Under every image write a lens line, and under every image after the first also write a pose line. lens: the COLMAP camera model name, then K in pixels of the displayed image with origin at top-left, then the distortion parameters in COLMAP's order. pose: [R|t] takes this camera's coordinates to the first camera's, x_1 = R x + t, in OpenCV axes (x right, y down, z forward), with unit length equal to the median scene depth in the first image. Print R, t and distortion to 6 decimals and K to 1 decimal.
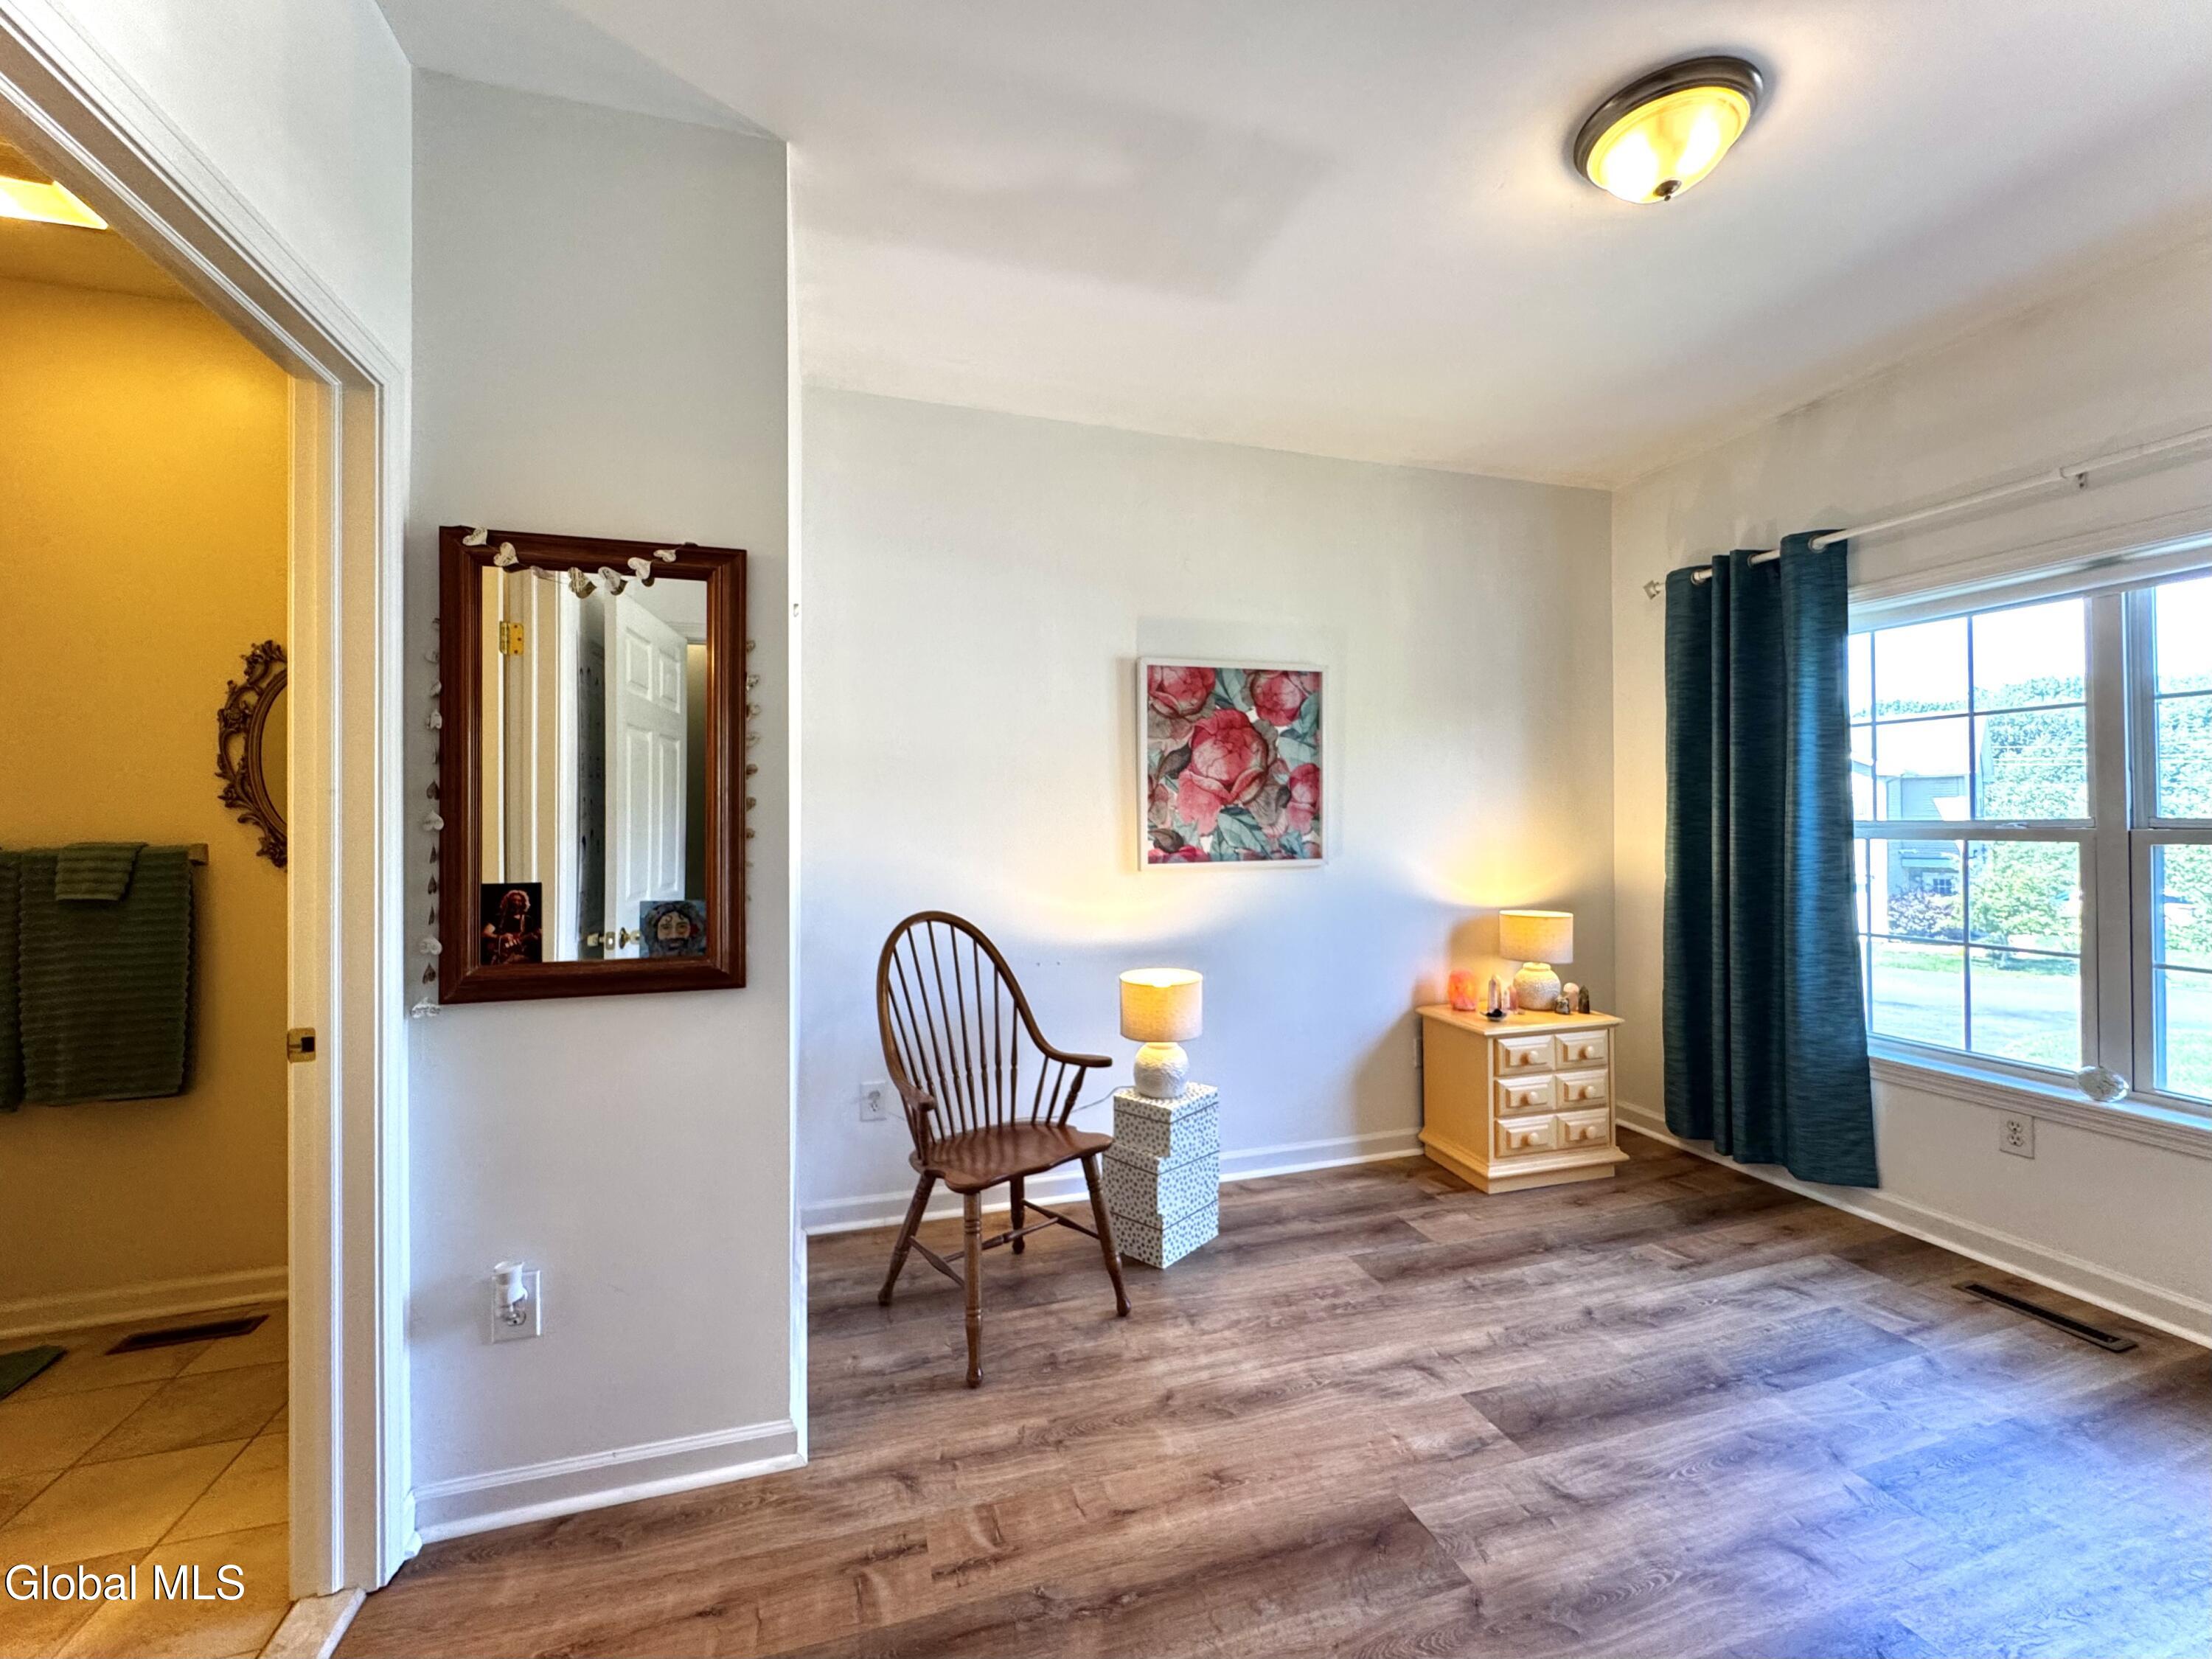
lens RADIAL K [[901.4, 0, 1102.4], [0, 901.4, 818.8], [0, 0, 1]] dist [-0.001149, 0.000016]
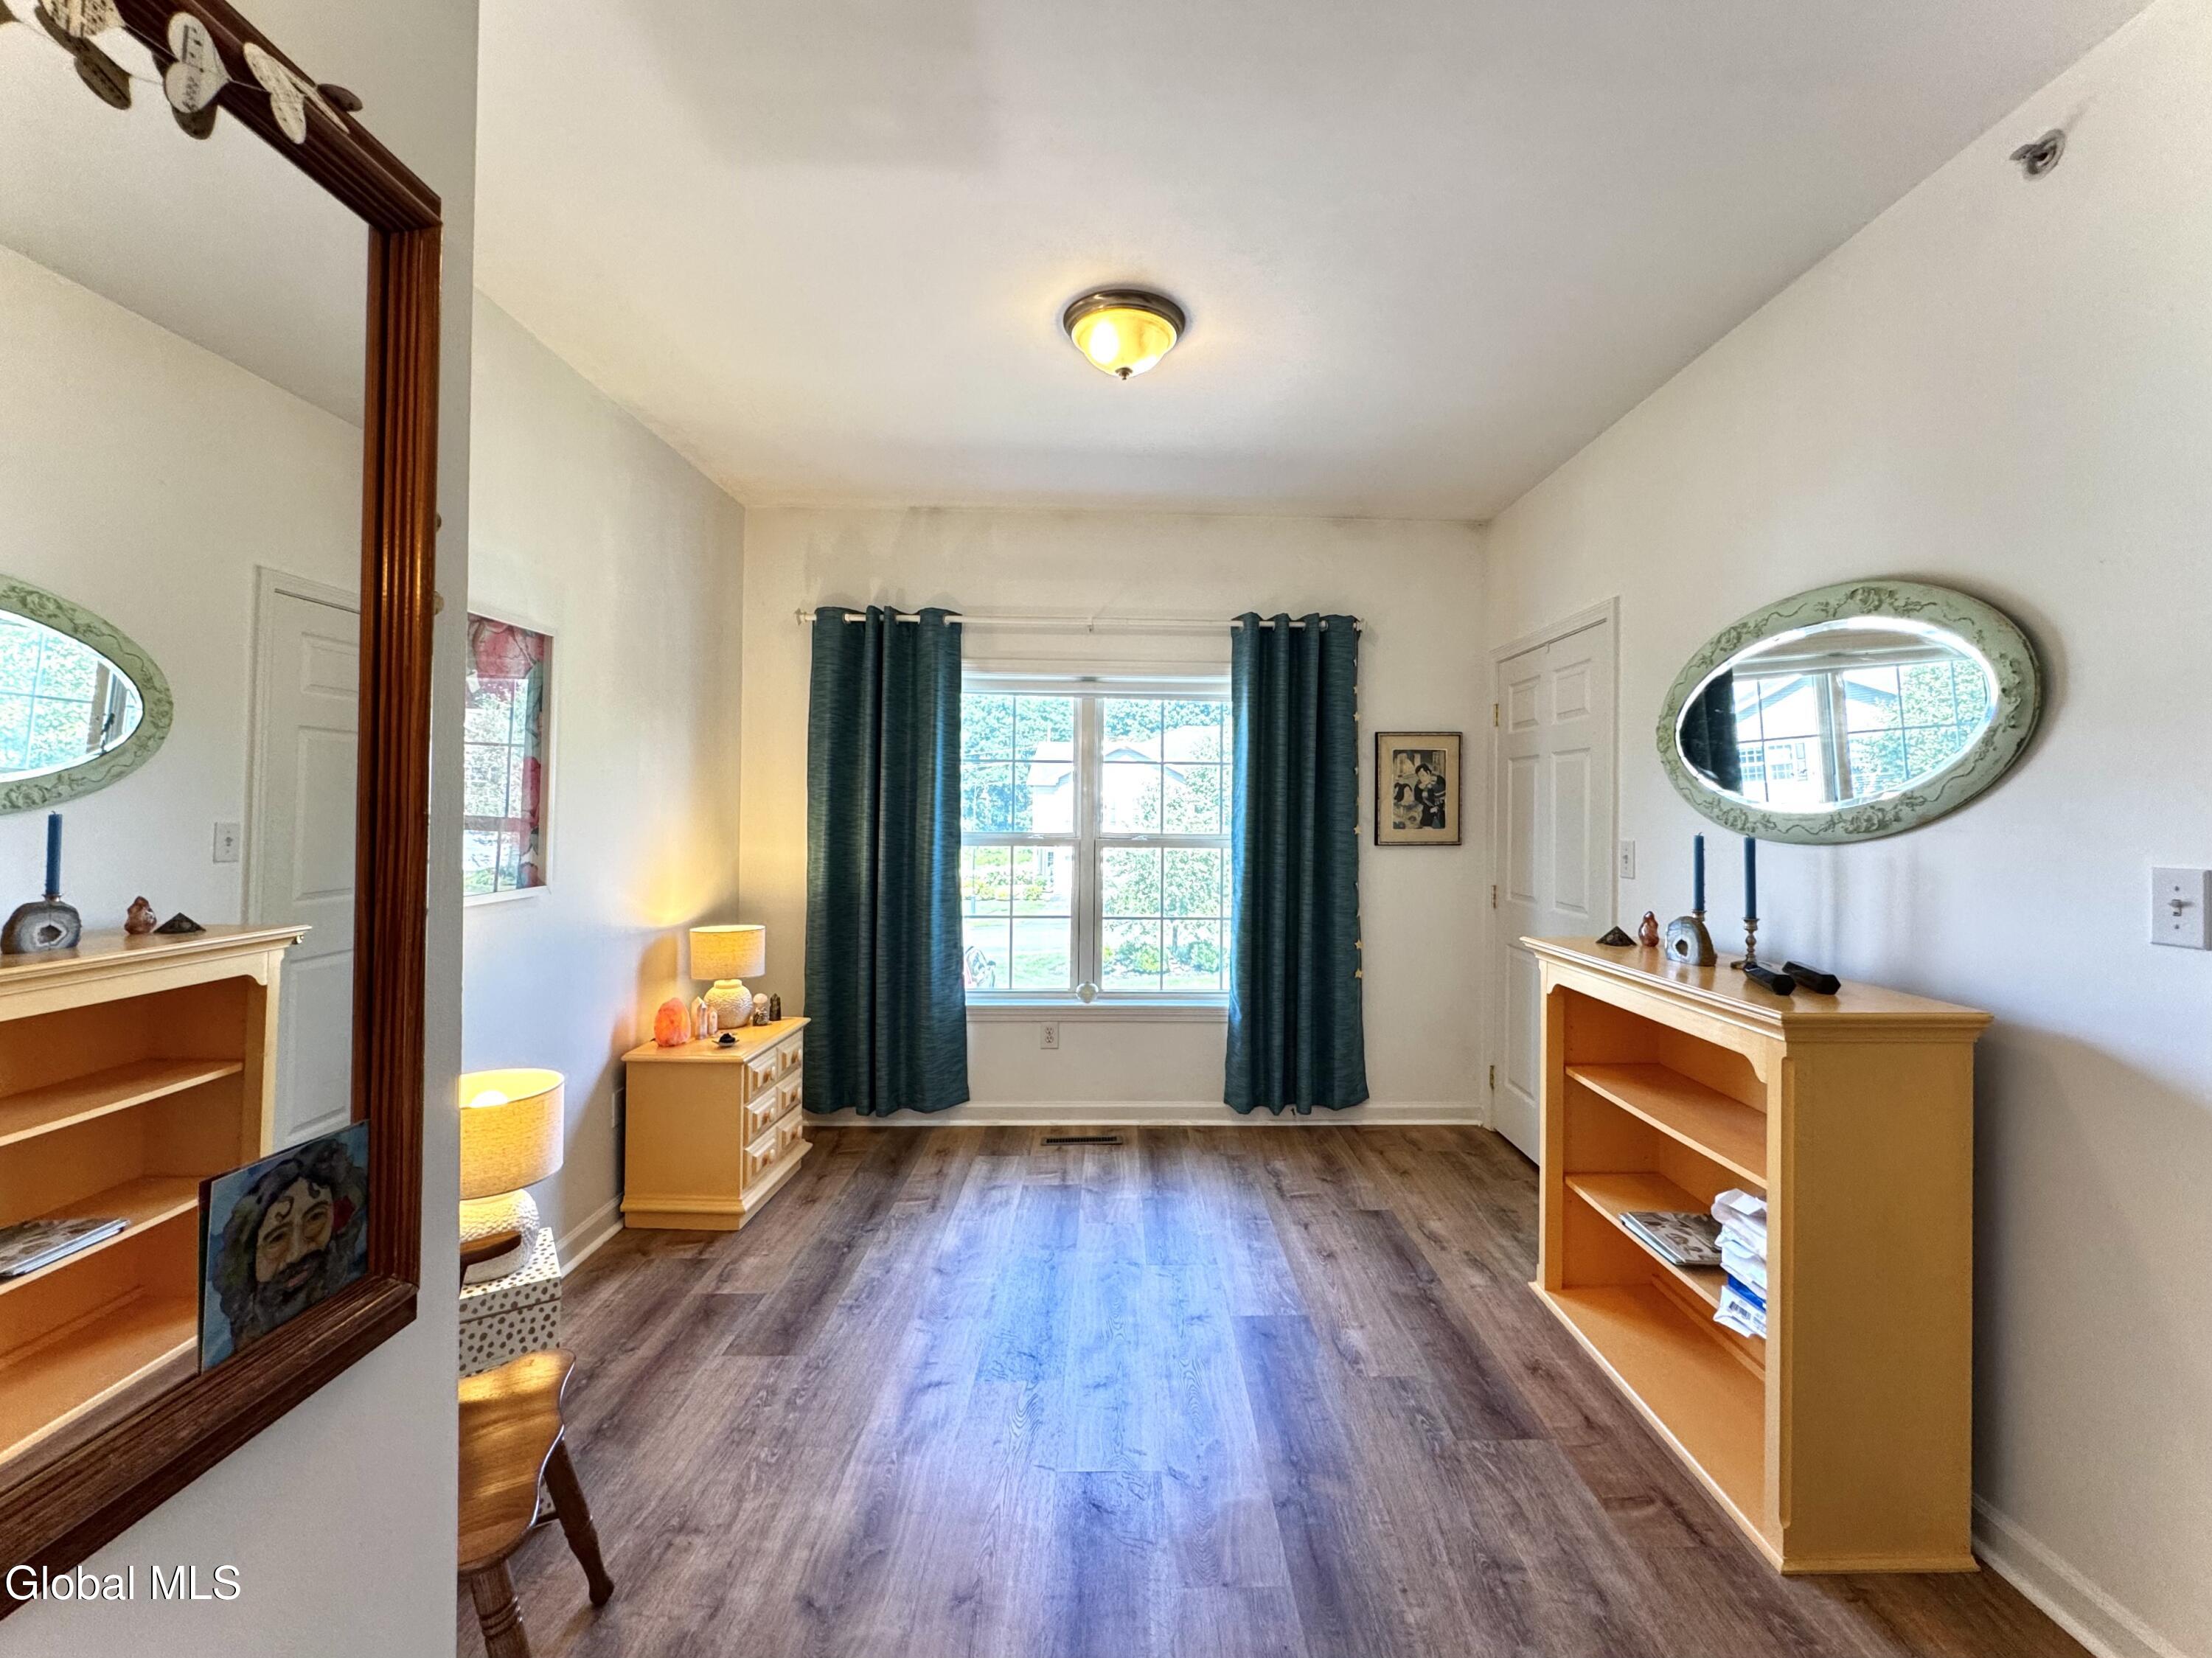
lens RADIAL K [[954.0, 0, 1110.6], [0, 954.0, 818.2], [0, 0, 1]] dist [-0.001939, -0.000030]
pose [[0.267168, 0.004530, 0.963639, -0.478555], [-0.014833, 0.999890, -0.000588, -0.021965], [-0.963536, -0.014137, 0.267206, 0.406650]]
